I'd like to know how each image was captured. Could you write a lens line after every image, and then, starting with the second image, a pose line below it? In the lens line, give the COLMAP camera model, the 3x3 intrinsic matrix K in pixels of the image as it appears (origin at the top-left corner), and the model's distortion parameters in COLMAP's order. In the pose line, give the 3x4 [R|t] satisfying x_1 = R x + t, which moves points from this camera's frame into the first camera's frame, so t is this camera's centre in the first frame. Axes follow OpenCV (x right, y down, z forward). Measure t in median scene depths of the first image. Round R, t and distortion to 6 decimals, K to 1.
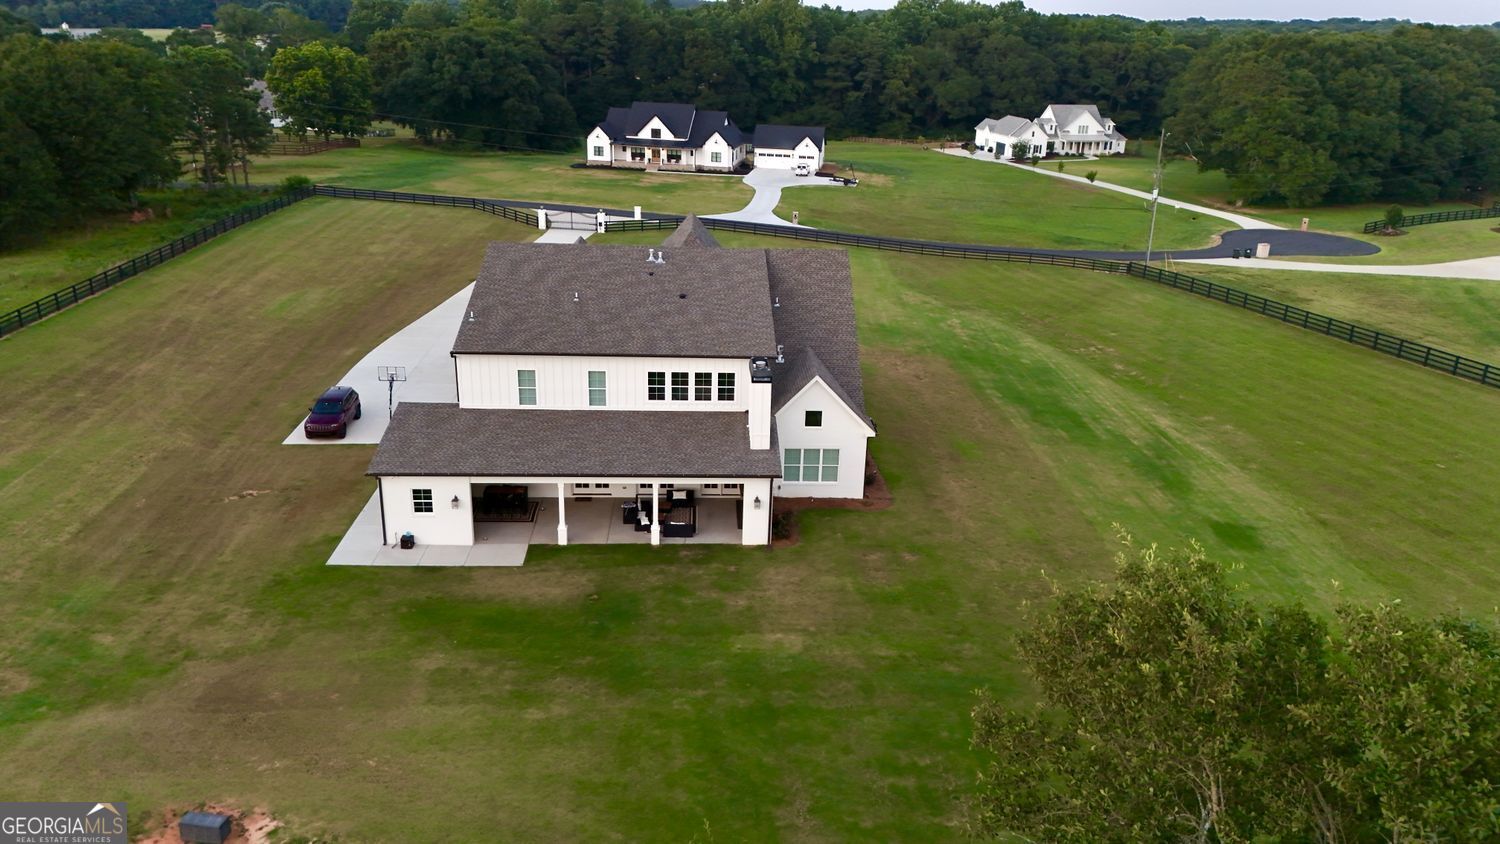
lens RADIAL K [[1127.4, 0, 782.1], [0, 1127.4, 388.5], [0, 0, 1]] dist [0.048759, -0.003274]
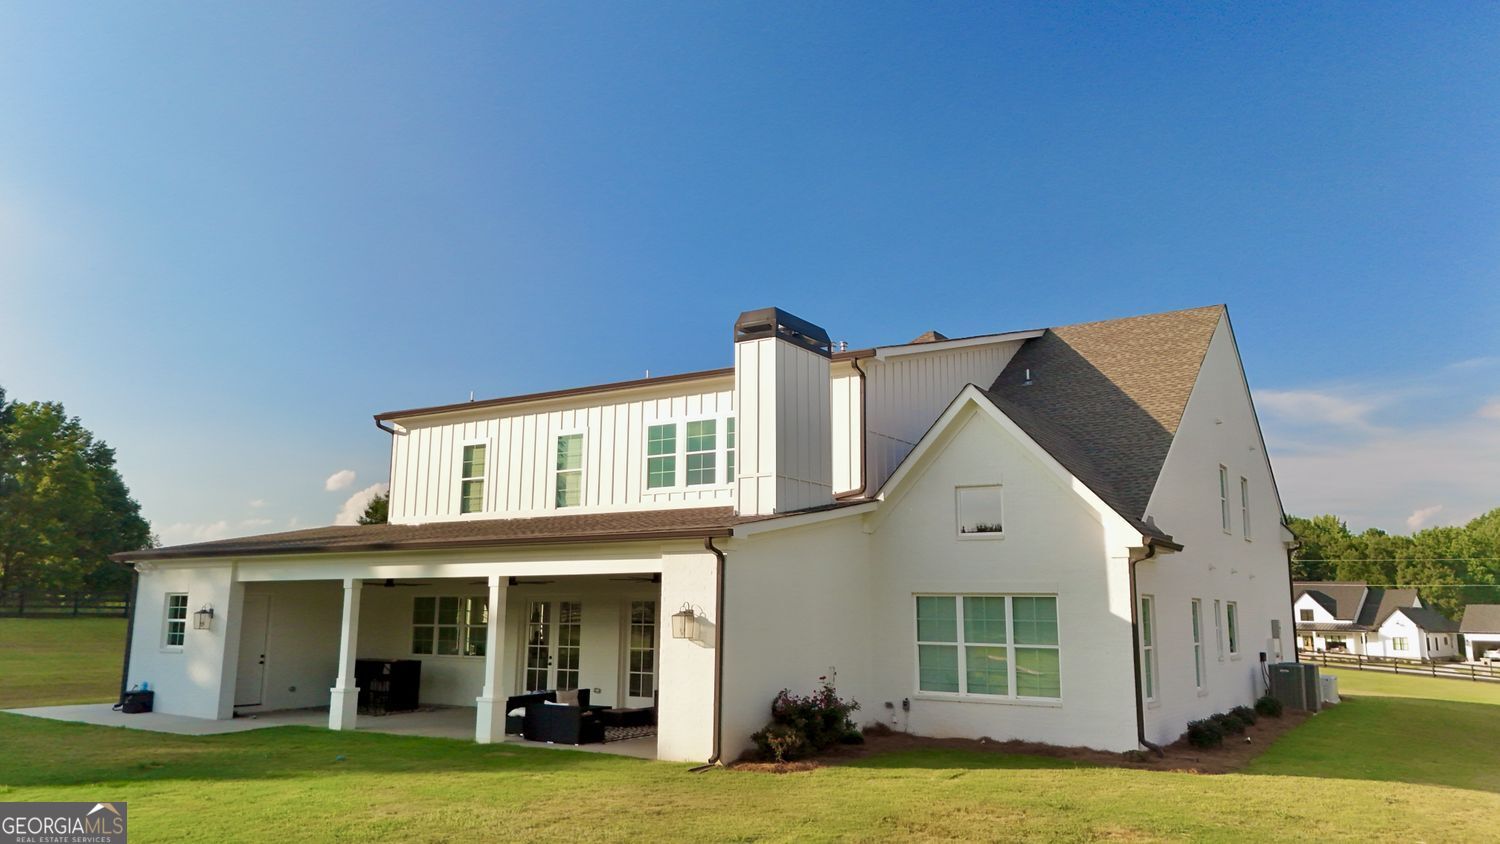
lens RADIAL K [[1097.0, 0, 750.0], [0, 1097.0, 422.0], [0, 0, 1]] dist [0.054741, -0.010680]
pose [[0.792572, -0.134909, -0.594667, 0.195948], [-0.173206, 0.885241, -0.431680, 0.178819], [0.584661, 0.445137, 0.678251, 0.700473]]
